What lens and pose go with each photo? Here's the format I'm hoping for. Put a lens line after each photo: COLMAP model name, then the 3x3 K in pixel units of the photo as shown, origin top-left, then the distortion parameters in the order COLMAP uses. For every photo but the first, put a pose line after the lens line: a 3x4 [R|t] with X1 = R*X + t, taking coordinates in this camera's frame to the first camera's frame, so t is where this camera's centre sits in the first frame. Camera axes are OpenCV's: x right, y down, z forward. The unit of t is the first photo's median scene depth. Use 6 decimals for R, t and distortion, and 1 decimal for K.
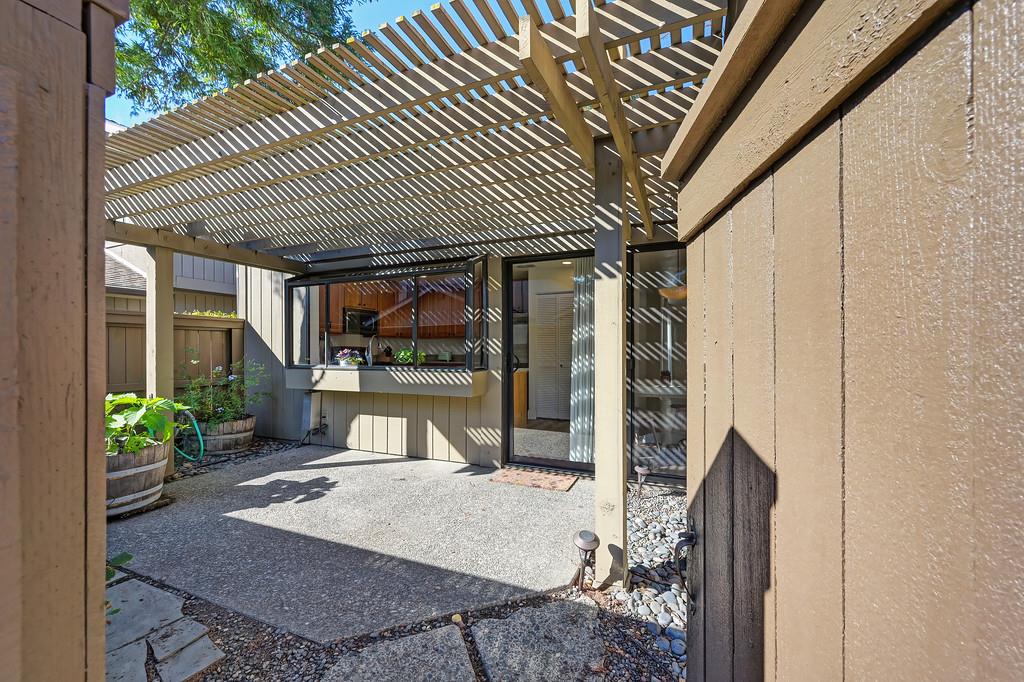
lens RADIAL K [[415.5, 0, 516.7], [0, 415.5, 348.1], [0, 0, 1]] dist [0.002038, -0.000116]
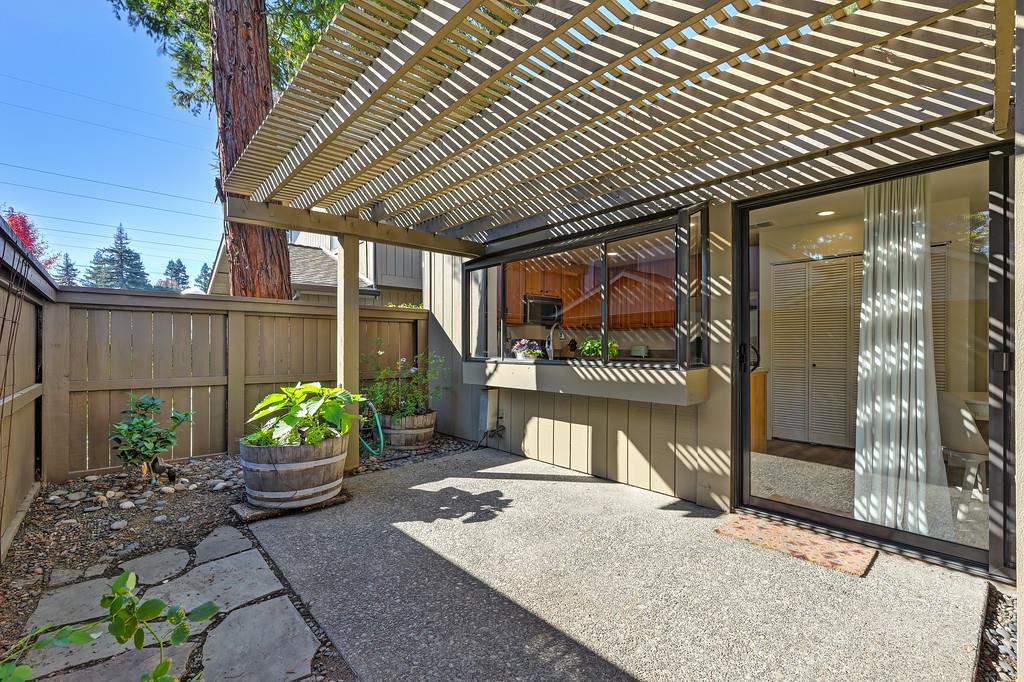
lens RADIAL K [[457.3, 0, 515.1], [0, 457.3, 344.5], [0, 0, 1]] dist [-0.000869, -0.000025]
pose [[0.909468, 0.001918, -0.415770, -0.045628], [-0.002509, 0.999996, -0.000874, 0.015099], [0.415767, 0.001838, 0.909469, 0.168611]]
